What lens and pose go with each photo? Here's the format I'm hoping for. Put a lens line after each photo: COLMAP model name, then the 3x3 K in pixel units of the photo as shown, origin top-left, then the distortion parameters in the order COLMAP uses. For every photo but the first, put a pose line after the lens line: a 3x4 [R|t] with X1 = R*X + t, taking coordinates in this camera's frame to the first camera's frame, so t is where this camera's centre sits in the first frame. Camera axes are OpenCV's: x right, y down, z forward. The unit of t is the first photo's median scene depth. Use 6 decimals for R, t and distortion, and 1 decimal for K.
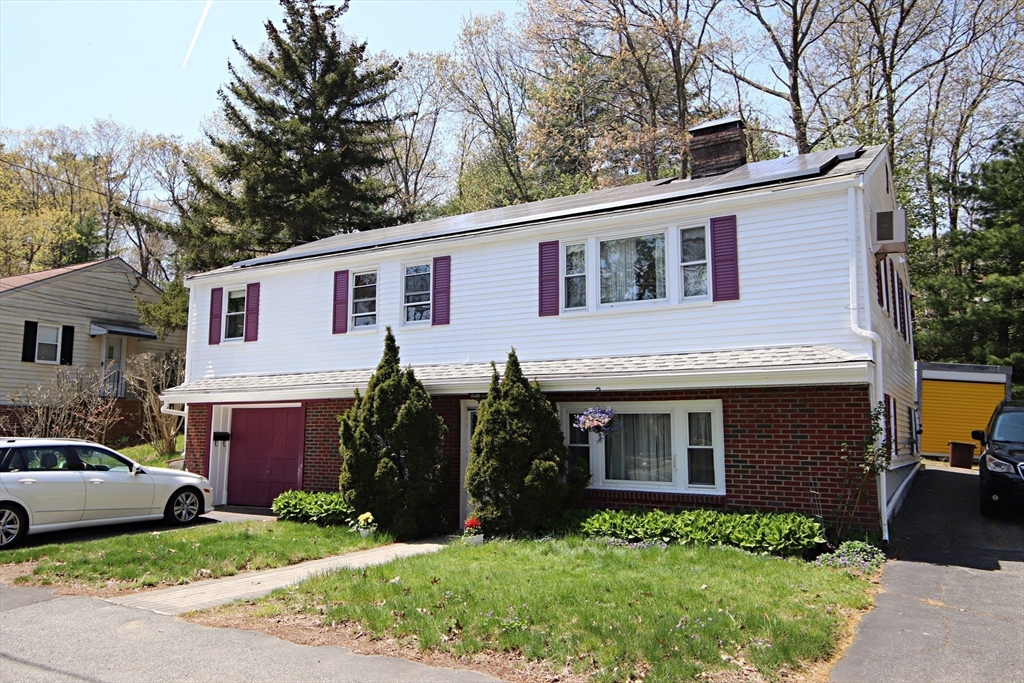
lens RADIAL K [[754.4, 0, 511.2], [0, 754.4, 333.2], [0, 0, 1]] dist [0.012914, -0.005728]
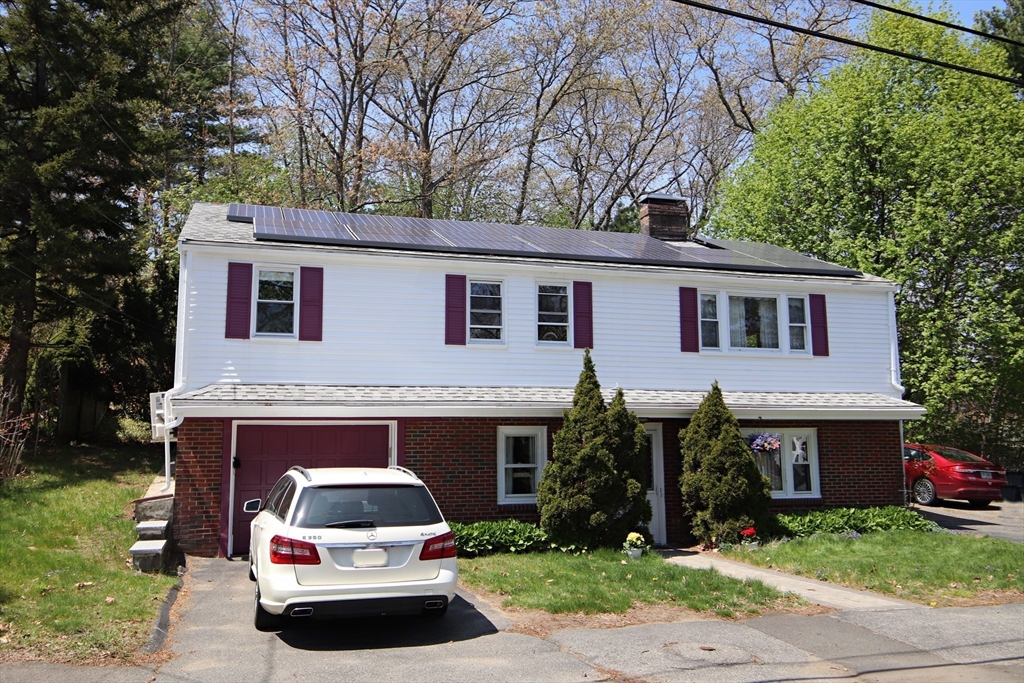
lens RADIAL K [[812.2, 0, 517.4], [0, 812.2, 337.2], [0, 0, 1]] dist [0.032453, -0.004223]
pose [[0.684797, 0.093420, 0.722721, -1.162337], [-0.087581, 0.995111, -0.045645, 0.038757], [-0.723452, -0.032039, 0.689631, 0.372899]]
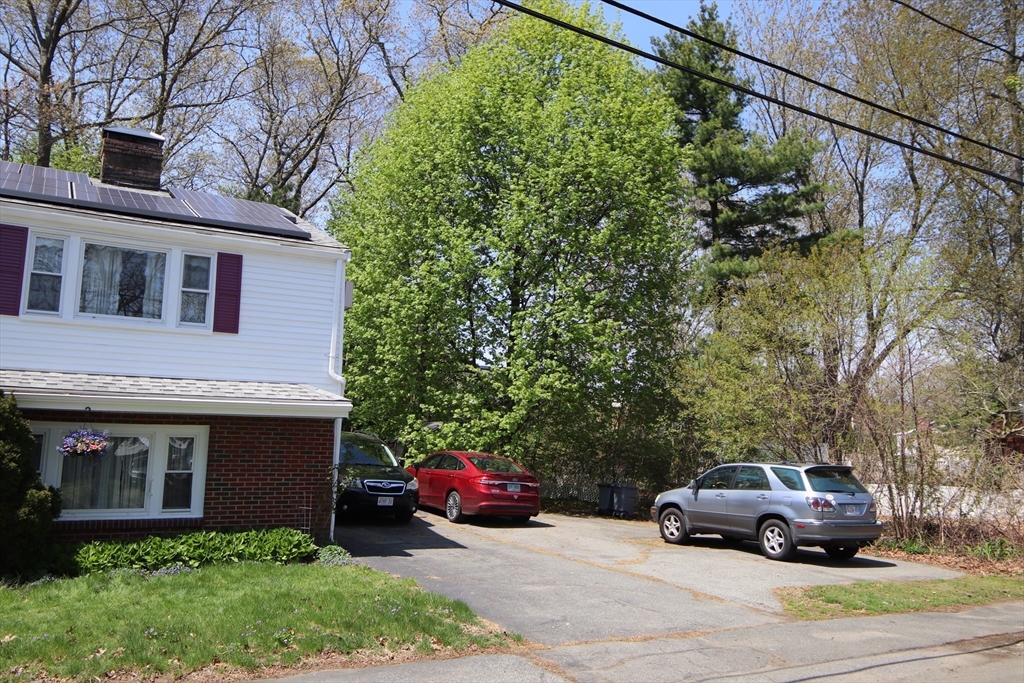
lens RADIAL K [[812.2, 0, 509.5], [0, 812.2, 330.6], [0, 0, 1]] dist [0.032453, -0.004223]
pose [[0.491963, 0.139796, 0.859319, -0.502138], [-0.121987, 0.988356, -0.090950, 0.009392], [-0.862028, -0.060082, 0.503288, 0.076434]]
